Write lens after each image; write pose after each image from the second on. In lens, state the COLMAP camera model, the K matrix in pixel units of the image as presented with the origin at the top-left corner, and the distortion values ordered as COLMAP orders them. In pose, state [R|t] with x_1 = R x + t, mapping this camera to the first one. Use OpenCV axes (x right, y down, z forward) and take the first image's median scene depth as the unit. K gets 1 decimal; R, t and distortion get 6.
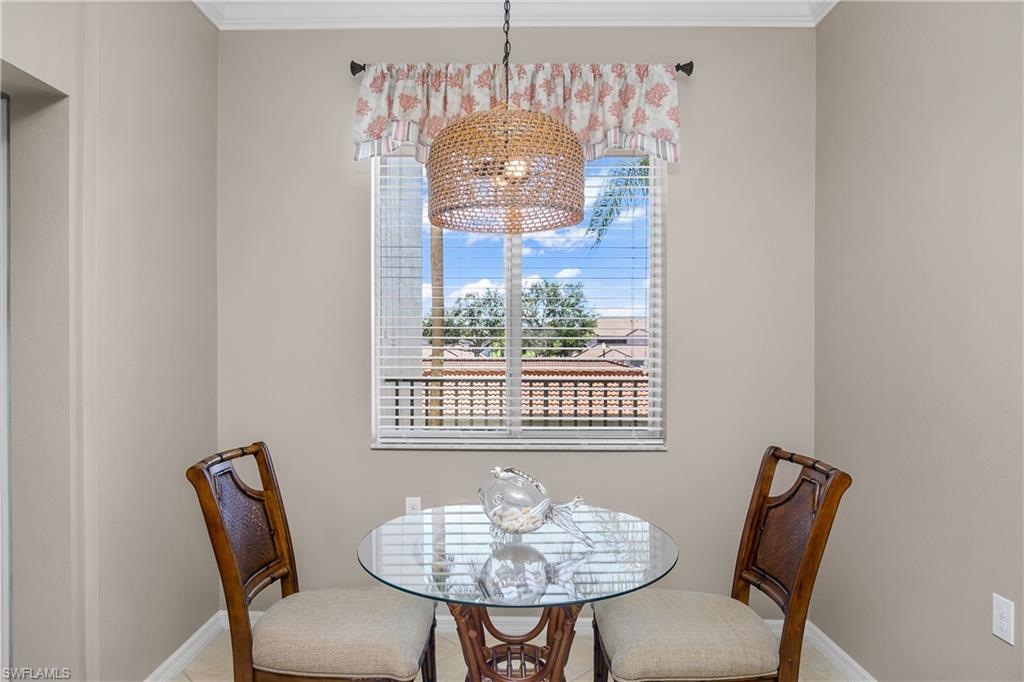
lens RADIAL K [[631.3, 0, 492.7], [0, 631.3, 355.3], [0, 0, 1]] dist [-0.020791, -0.000310]
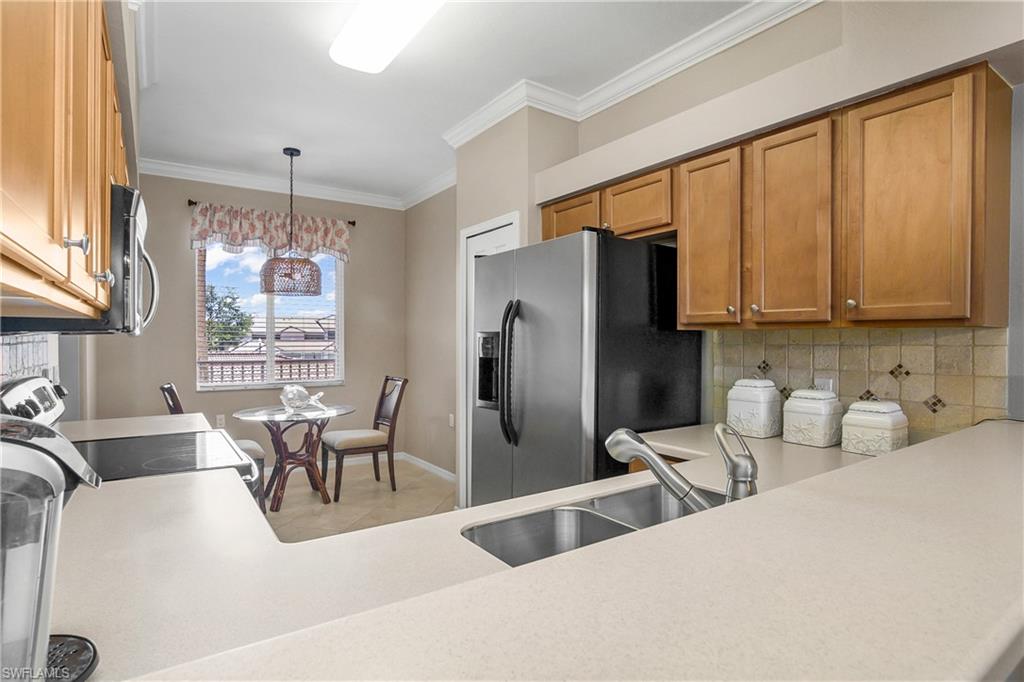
lens RADIAL K [[525.1, 0, 512.0], [0, 525.1, 341.0], [0, 0, 1]] dist [-0.010983, -0.000067]
pose [[0.809067, -0.002775, 0.587709, -0.371337], [0.011709, 0.999866, -0.011398, 0.017203], [-0.587599, 0.016104, 0.808992, -0.954820]]
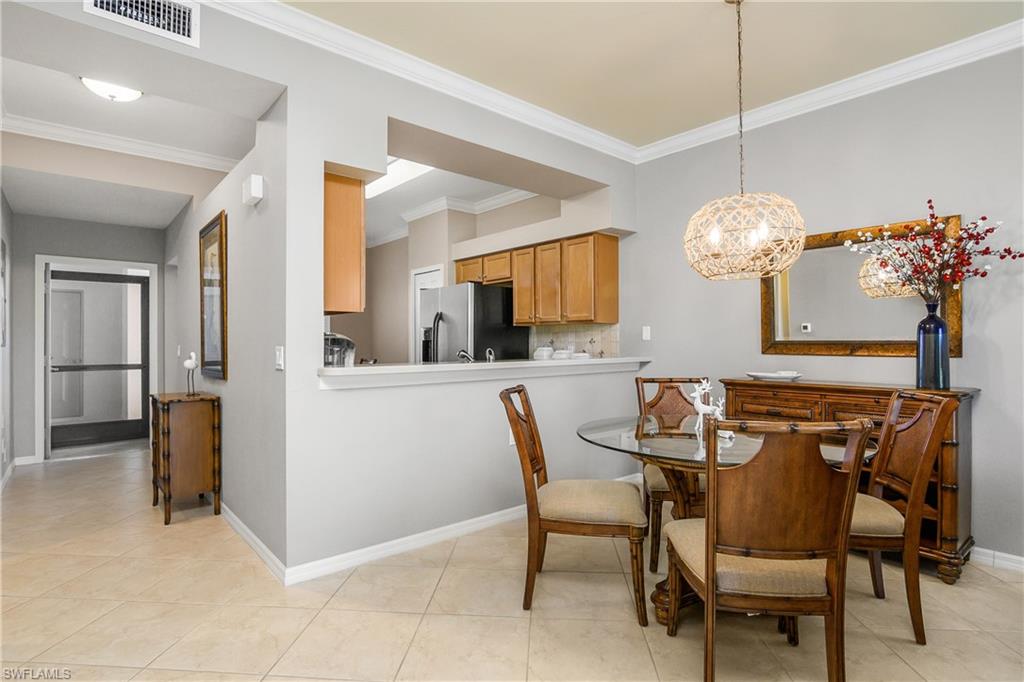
lens RADIAL K [[512.1, 0, 512.0], [0, 512.1, 341.0], [0, 0, 1]] dist [-0.022194, 0.000390]
pose [[0.739113, -0.000788, 0.673581, -0.907617], [0.018310, 0.999653, -0.018923, 0.084027], [-0.673332, 0.026319, 0.738871, -1.799335]]
